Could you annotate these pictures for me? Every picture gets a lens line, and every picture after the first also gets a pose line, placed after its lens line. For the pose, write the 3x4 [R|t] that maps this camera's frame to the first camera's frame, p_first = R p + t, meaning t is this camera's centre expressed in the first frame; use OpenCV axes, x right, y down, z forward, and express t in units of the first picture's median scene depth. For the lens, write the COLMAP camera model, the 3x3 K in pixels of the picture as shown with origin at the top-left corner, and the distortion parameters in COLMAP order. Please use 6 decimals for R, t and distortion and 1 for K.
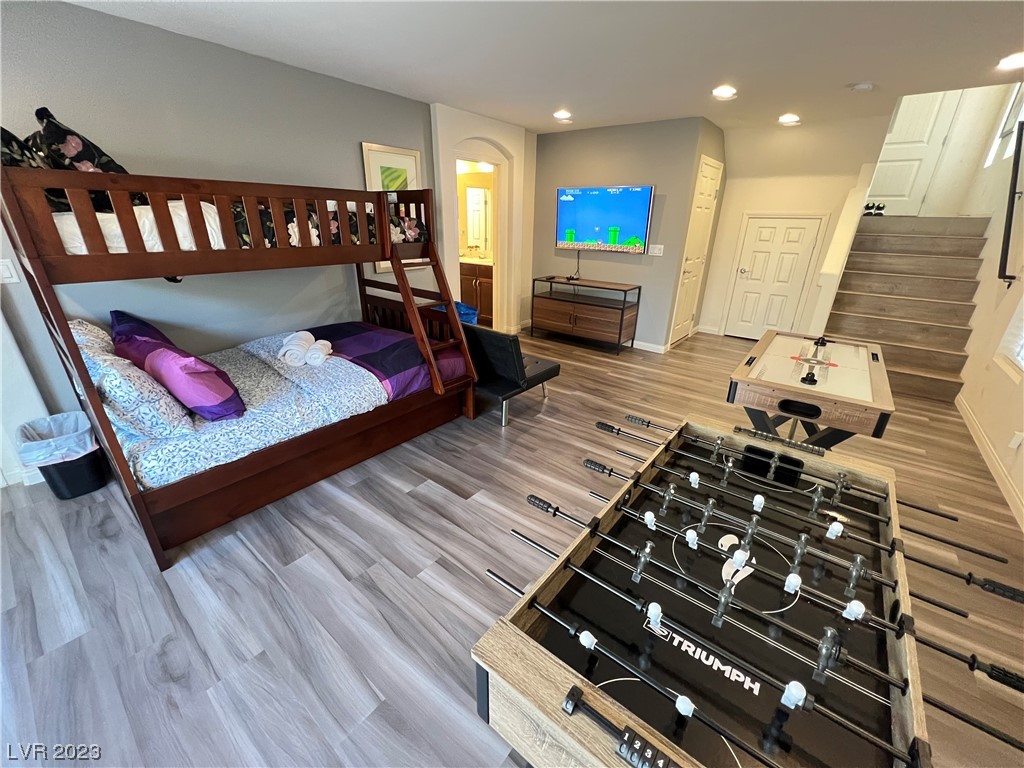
lens RADIAL K [[407.5, 0, 514.4], [0, 407.5, 390.2], [0, 0, 1]] dist [-0.003747, 0.000646]
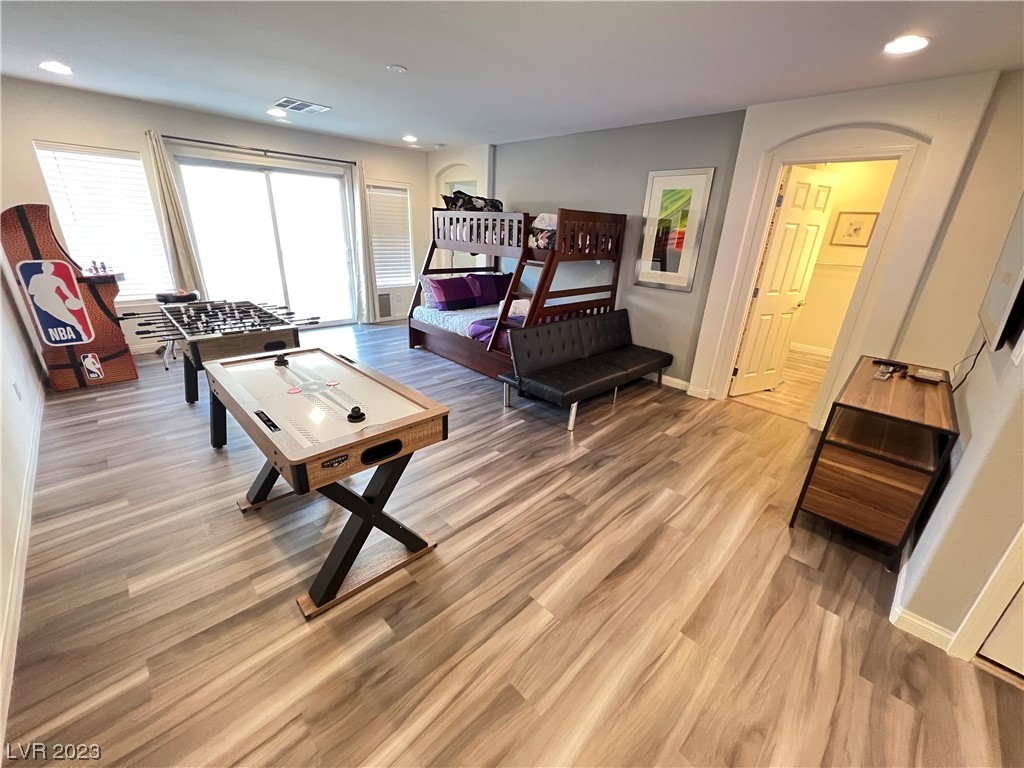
lens RADIAL K [[407.5, 0, 509.7], [0, 407.5, 382.8], [0, 0, 1]] dist [-0.003747, 0.000646]
pose [[-0.116794, 0.339949, -0.933163, 0.972934], [-0.429132, 0.830081, 0.356106, -0.362258], [0.895659, 0.442041, 0.048935, 0.875046]]
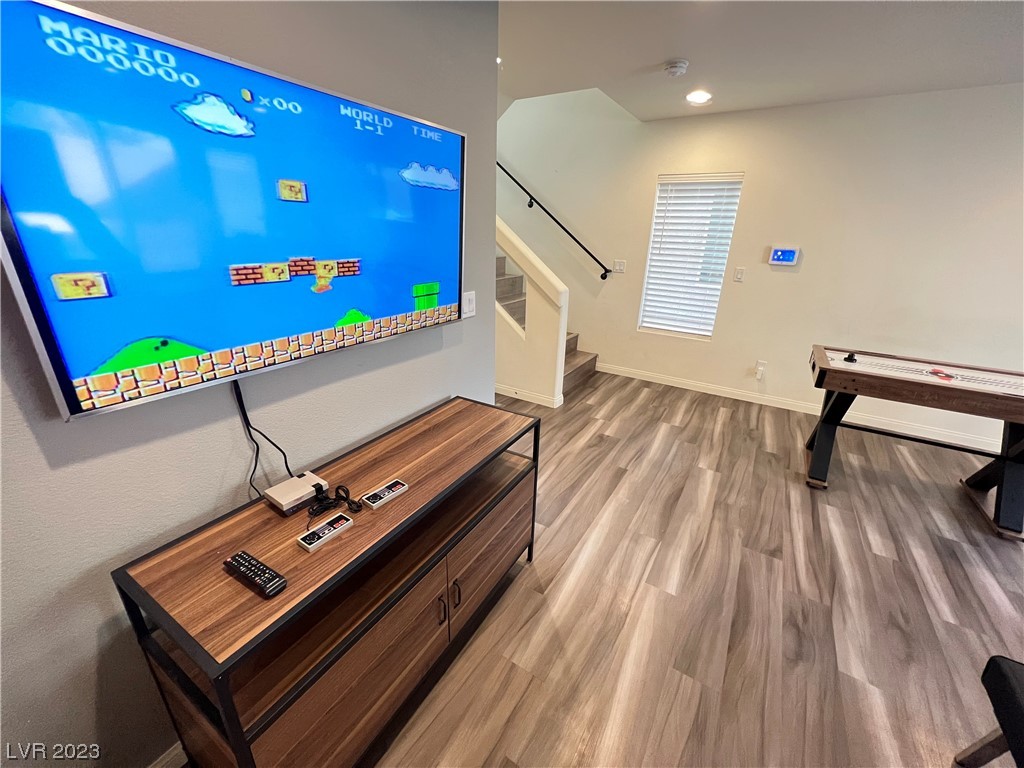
lens RADIAL K [[407.5, 0, 509.7], [0, 407.5, 383.4], [0, 0, 1]] dist [-0.003747, 0.000646]
pose [[-0.112870, -0.366185, 0.923672, -0.083734], [0.361607, 0.850726, 0.381453, -0.576421], [-0.925473, 0.377061, 0.036393, 1.344685]]
